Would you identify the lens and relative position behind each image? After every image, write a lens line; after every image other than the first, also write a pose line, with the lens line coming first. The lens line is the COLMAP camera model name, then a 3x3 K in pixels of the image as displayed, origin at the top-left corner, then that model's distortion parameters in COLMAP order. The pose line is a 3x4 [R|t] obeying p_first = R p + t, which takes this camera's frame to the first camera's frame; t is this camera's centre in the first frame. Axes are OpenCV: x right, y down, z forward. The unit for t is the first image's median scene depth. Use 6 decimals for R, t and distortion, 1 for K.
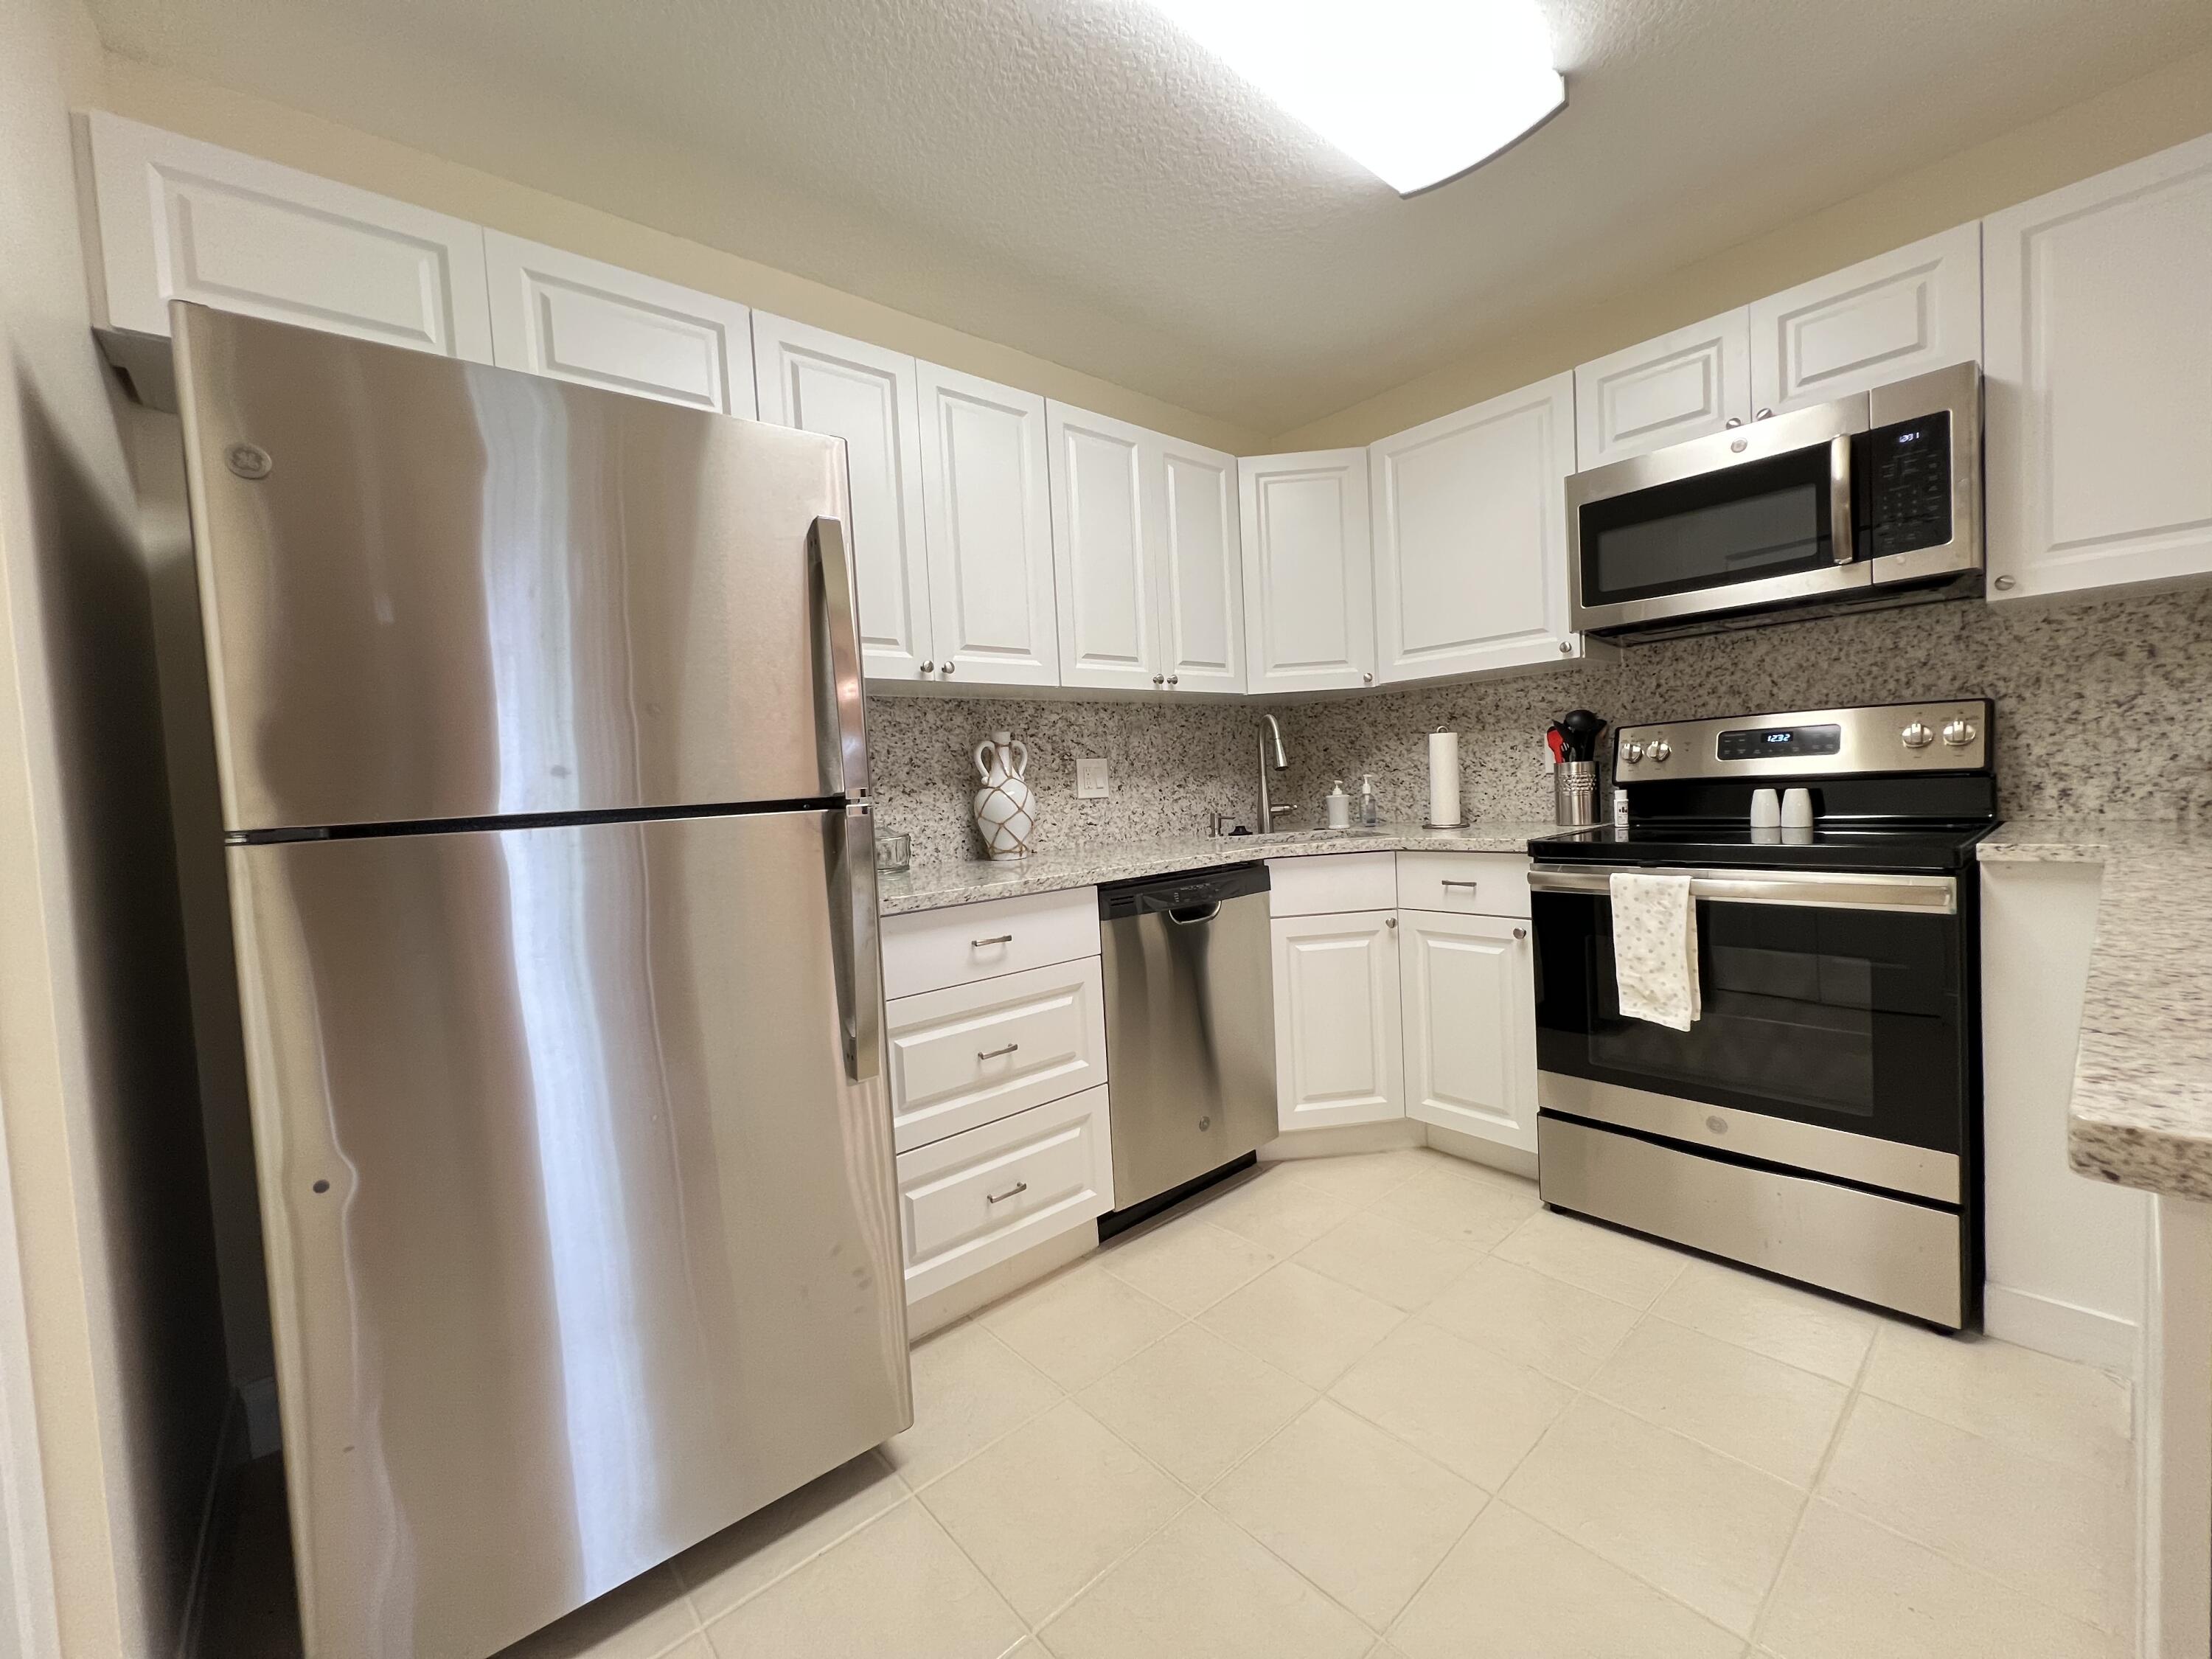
lens RADIAL K [[884.3, 0, 1103.6], [0, 884.3, 823.2], [0, 0, 1]] dist [-0.000008, 0.000562]
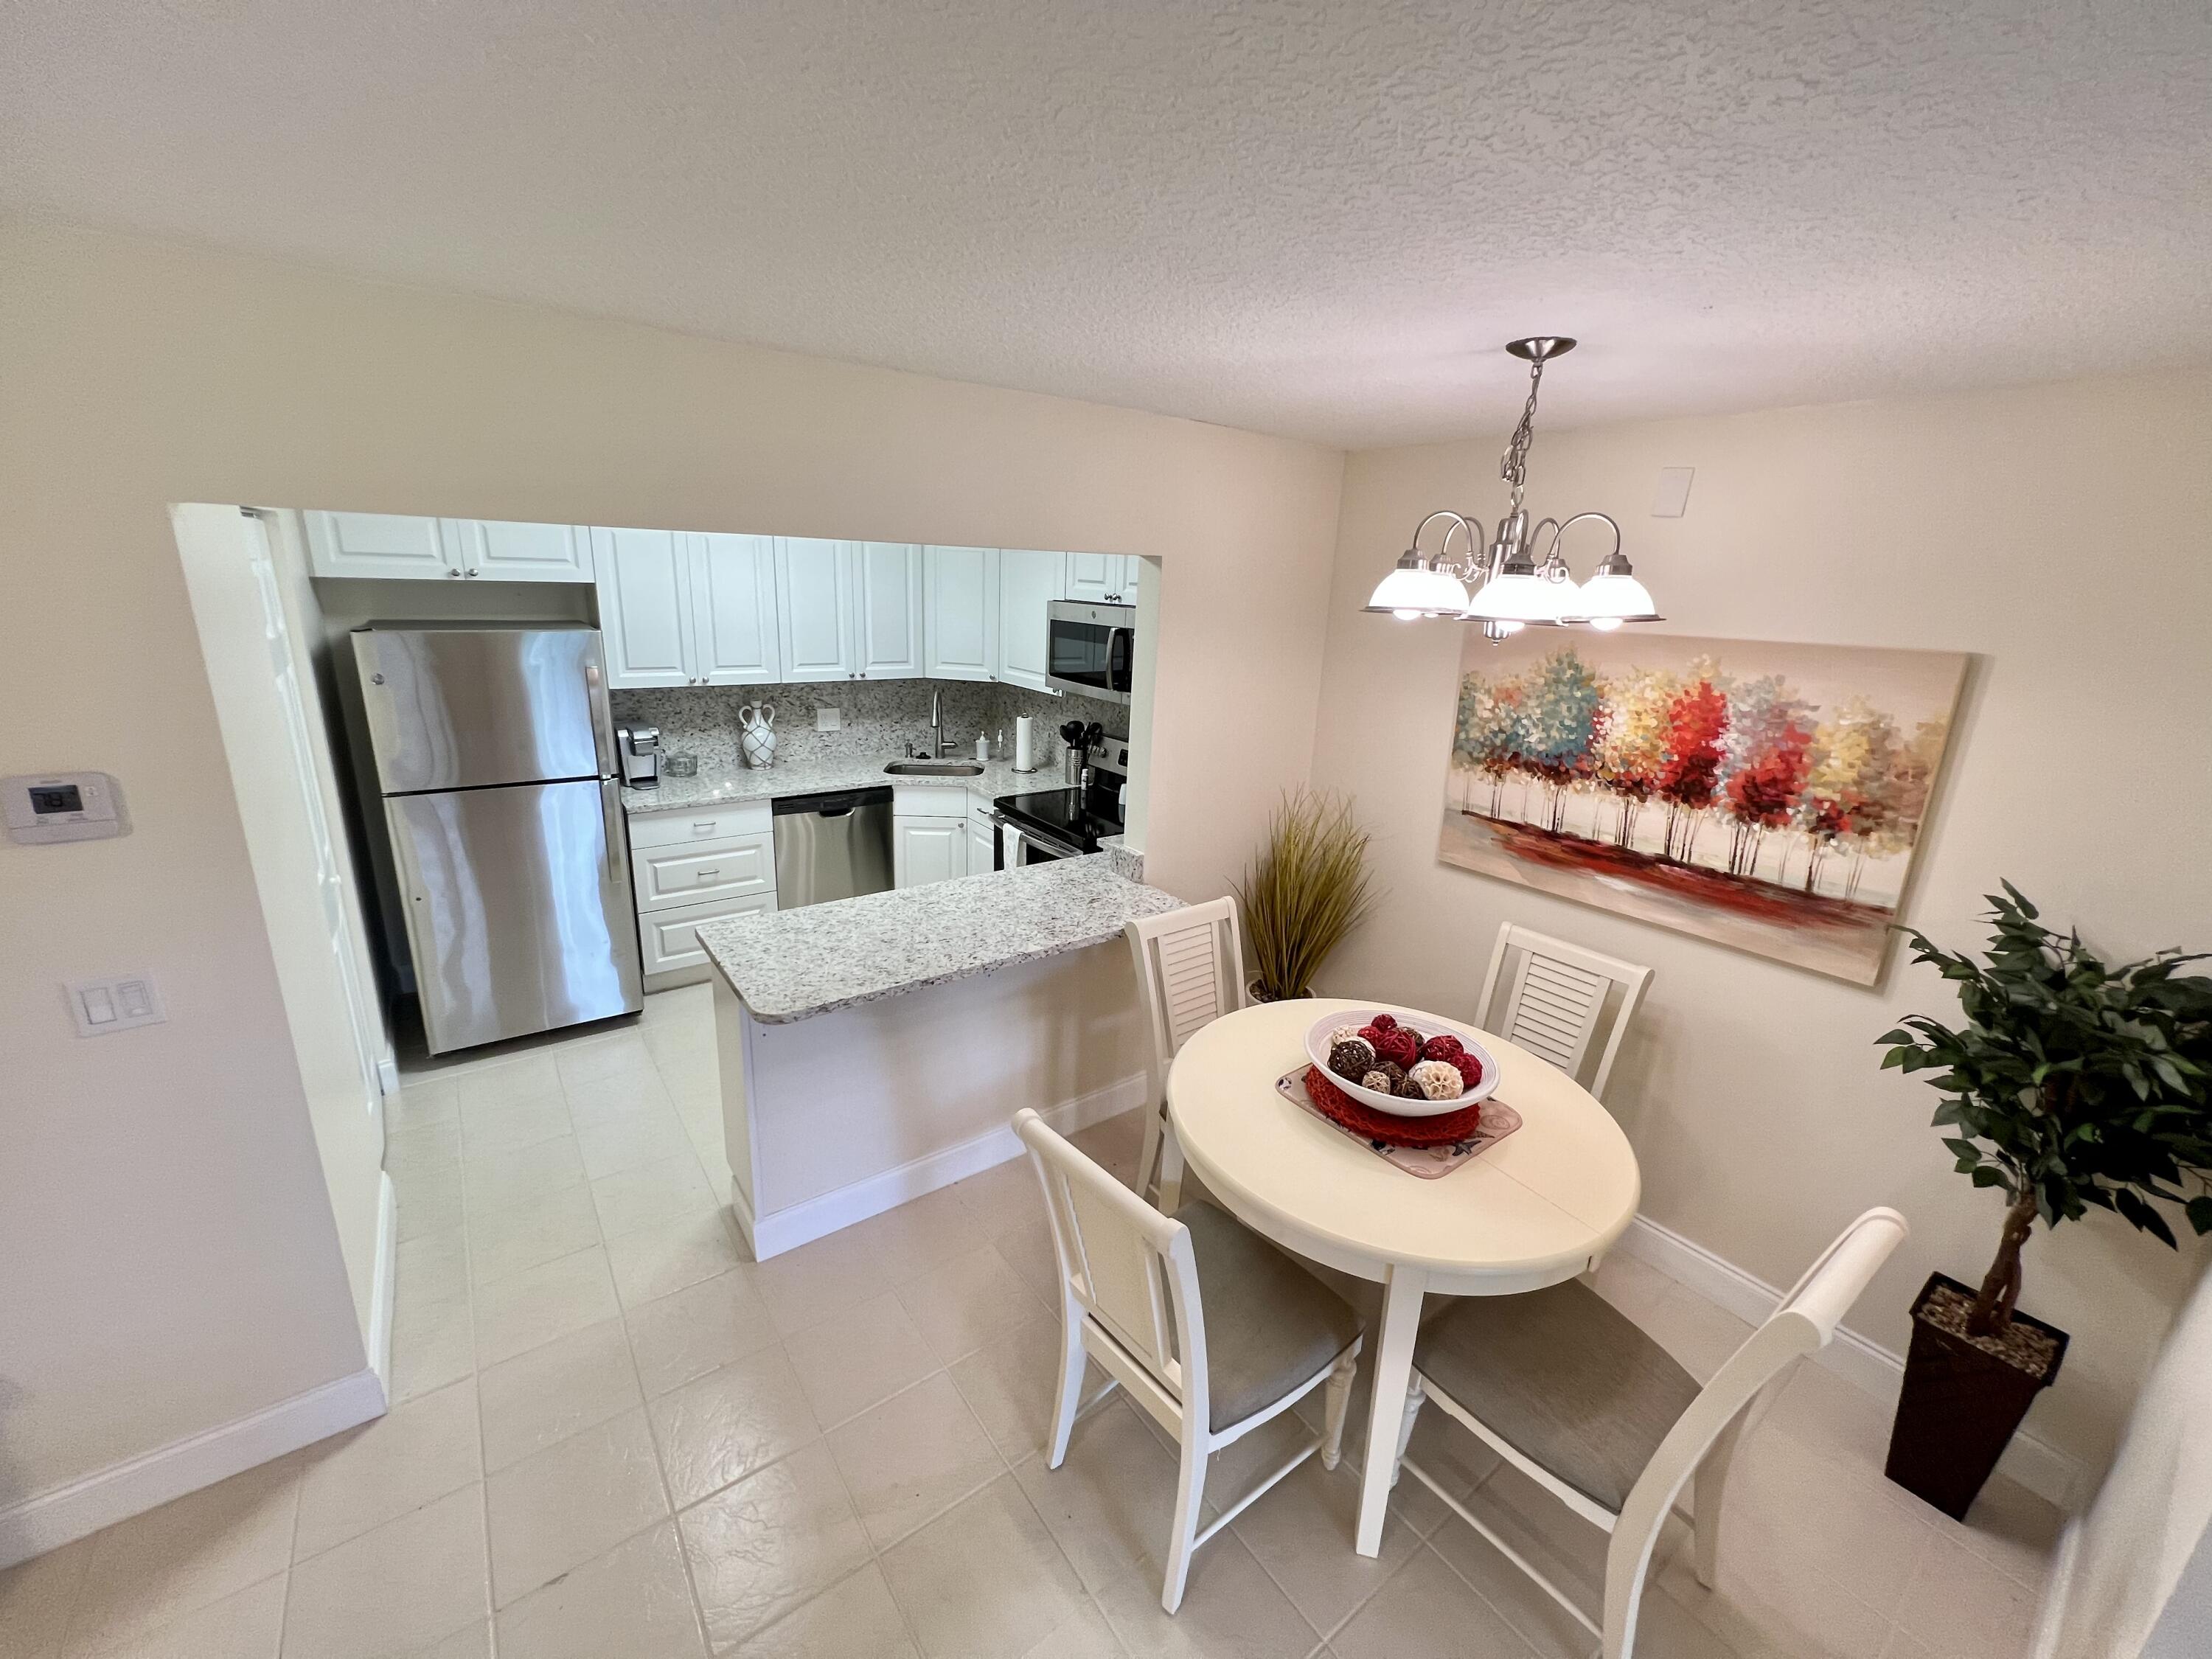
lens RADIAL K [[884.3, 0, 1102.2], [0, 884.3, 822.2], [0, 0, 1]] dist [-0.000008, 0.000562]
pose [[0.992615, 0.112149, -0.046237, 0.710045], [-0.098647, 0.968089, 0.230375, -0.352416], [0.070598, -0.224113, 0.972003, -0.788711]]
